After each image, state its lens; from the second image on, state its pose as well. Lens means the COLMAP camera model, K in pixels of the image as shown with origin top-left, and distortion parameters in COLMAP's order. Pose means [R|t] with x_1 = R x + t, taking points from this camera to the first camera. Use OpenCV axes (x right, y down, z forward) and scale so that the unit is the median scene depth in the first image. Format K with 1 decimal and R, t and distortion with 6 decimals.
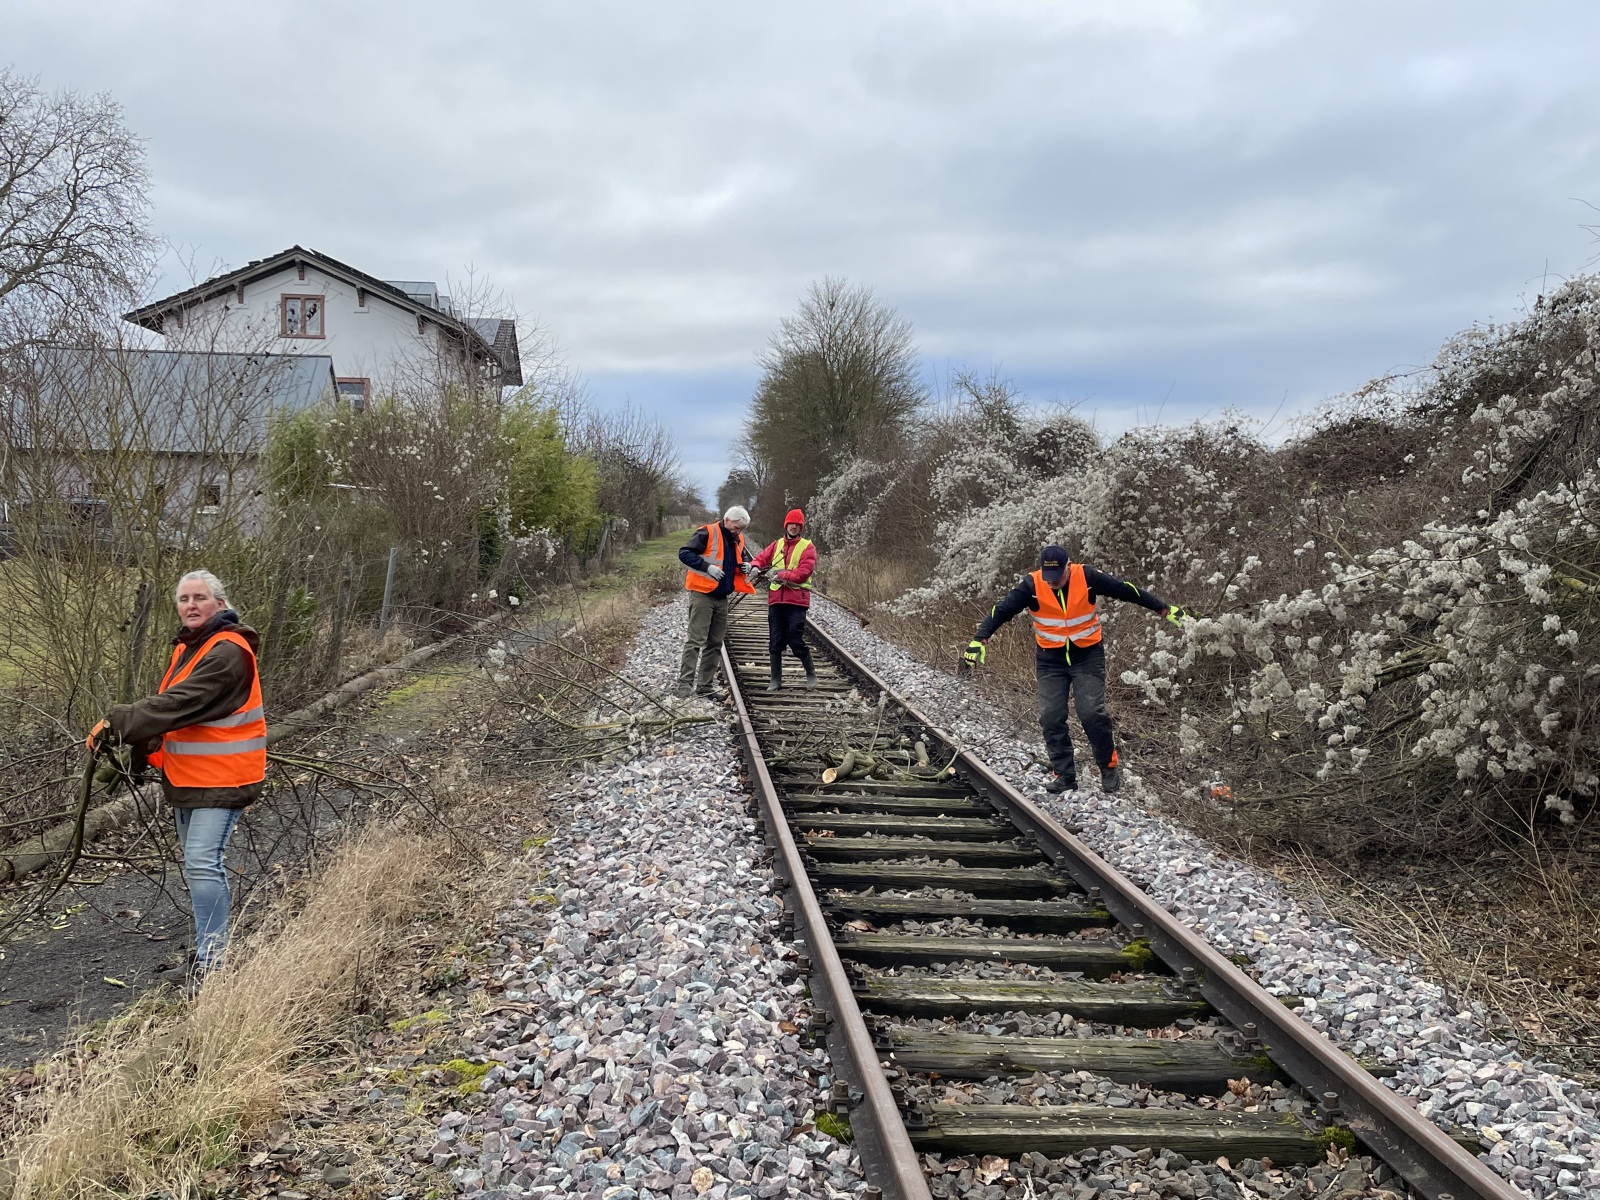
lens RADIAL K [[1540.2, 0, 799.7], [0, 1540.2, 578.8], [0, 0, 1]] dist [0.119740, -0.210686]
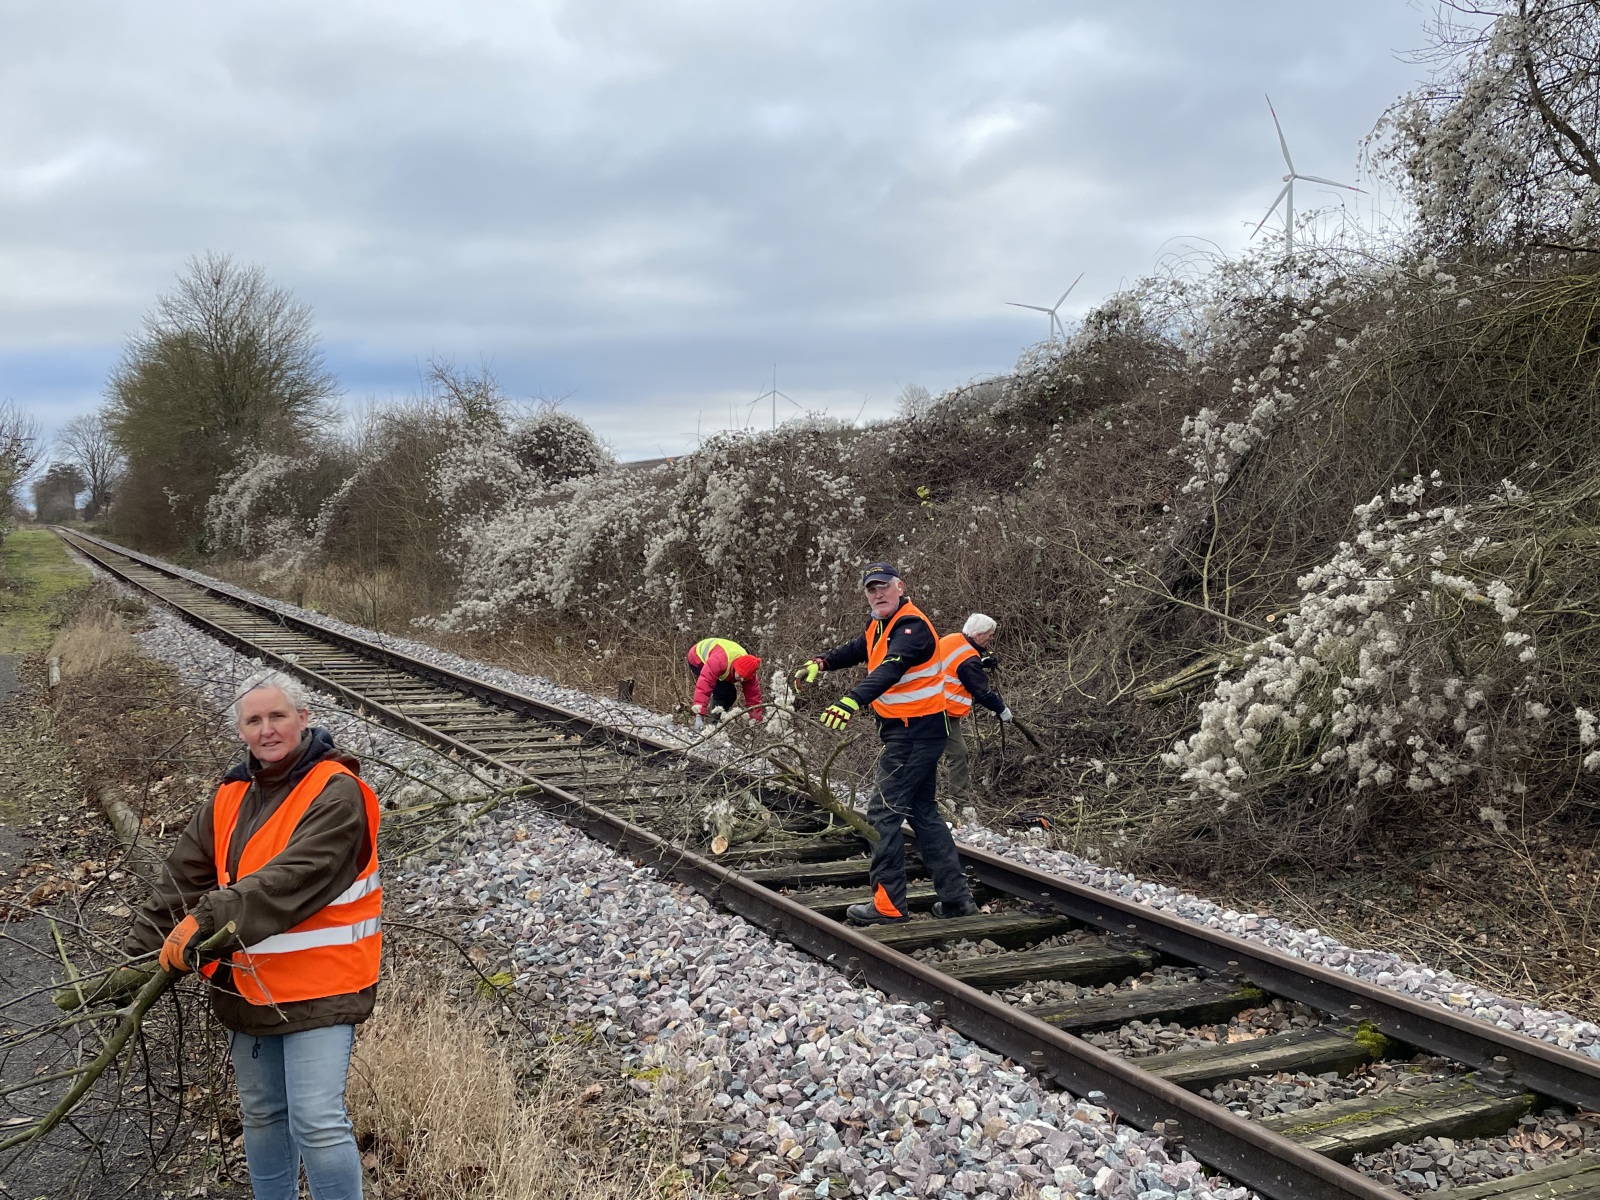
lens RADIAL K [[1540.2, 0, 799.7], [0, 1540.2, 578.8], [0, 0, 1]] dist [0.119740, -0.210686]
pose [[0.916829, -0.032755, 0.397935, -0.131582], [0.030829, 0.999461, 0.011240, -0.013693], [-0.398088, 0.001963, 0.917345, 0.091095]]
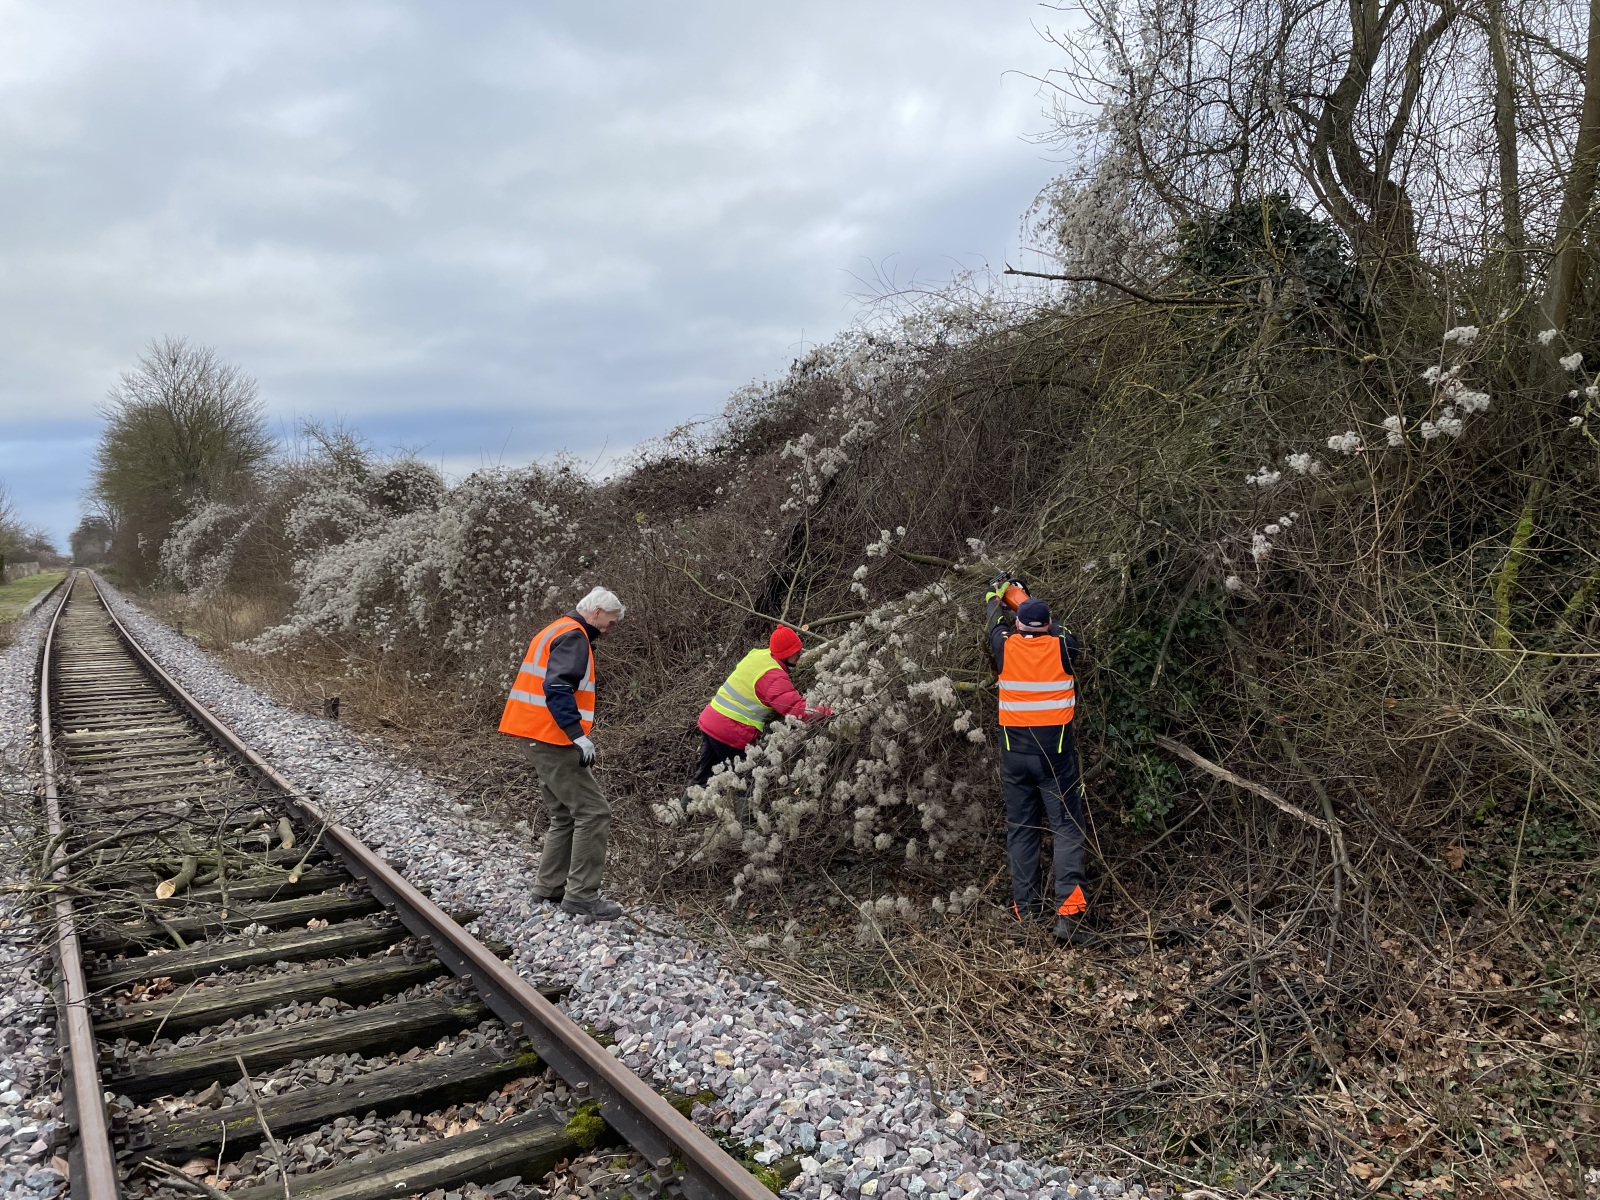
lens RADIAL K [[1206.1, 0, 817.3], [0, 1206.1, 583.1], [0, 0, 1]] dist [0.083751, -0.100106]
pose [[0.880240, -0.065944, 0.469924, 0.014034], [0.067780, 0.997615, 0.013032, -0.010506], [-0.469663, 0.020380, 0.882611, 0.117481]]
